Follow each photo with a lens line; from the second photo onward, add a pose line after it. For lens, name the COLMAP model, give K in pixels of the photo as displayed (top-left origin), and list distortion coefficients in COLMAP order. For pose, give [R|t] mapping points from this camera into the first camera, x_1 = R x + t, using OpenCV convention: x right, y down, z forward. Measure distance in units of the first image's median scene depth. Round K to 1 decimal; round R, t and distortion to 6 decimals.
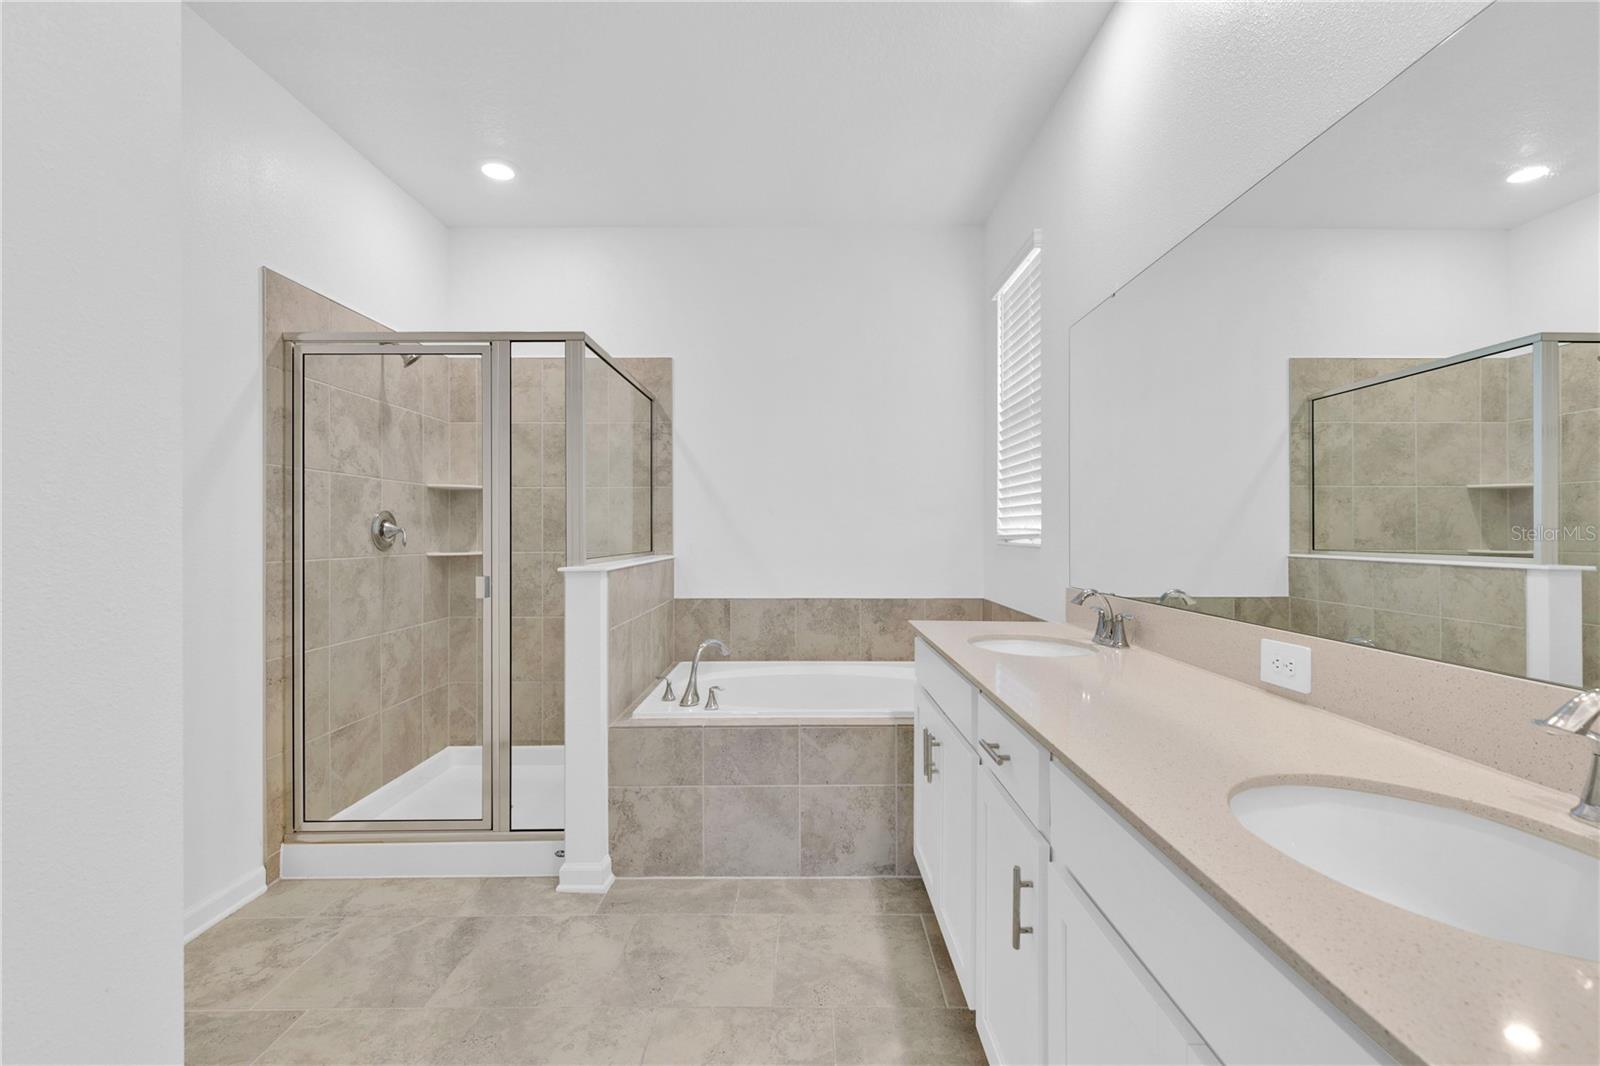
lens RADIAL K [[716.7, 0, 806.6], [0, 716.7, 528.8], [0, 0, 1]] dist [0.003569, 0.000367]
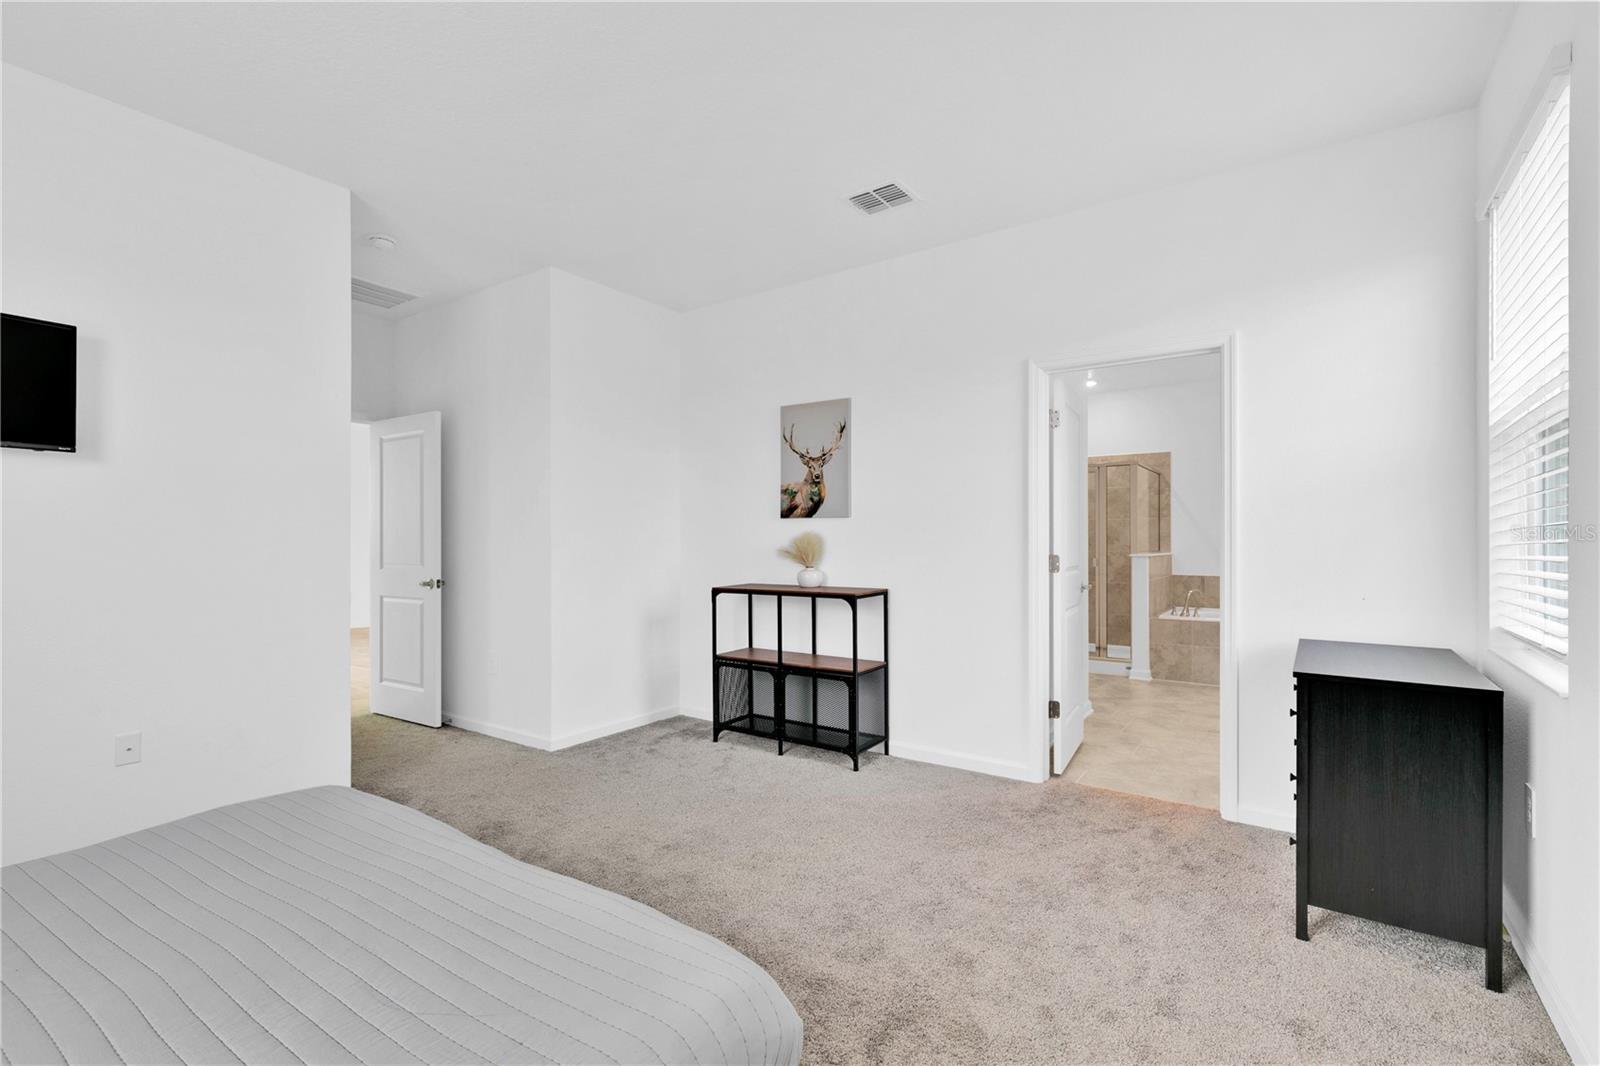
lens RADIAL K [[726.6, 0, 806.3], [0, 726.6, 536.3], [0, 0, 1]] dist [0.001019, 0.000263]
pose [[0.820586, -0.004193, -0.571508, 0.130207], [0.002294, 0.999989, -0.004043, -0.002336], [0.571519, 0.002007, 0.820586, -1.200011]]
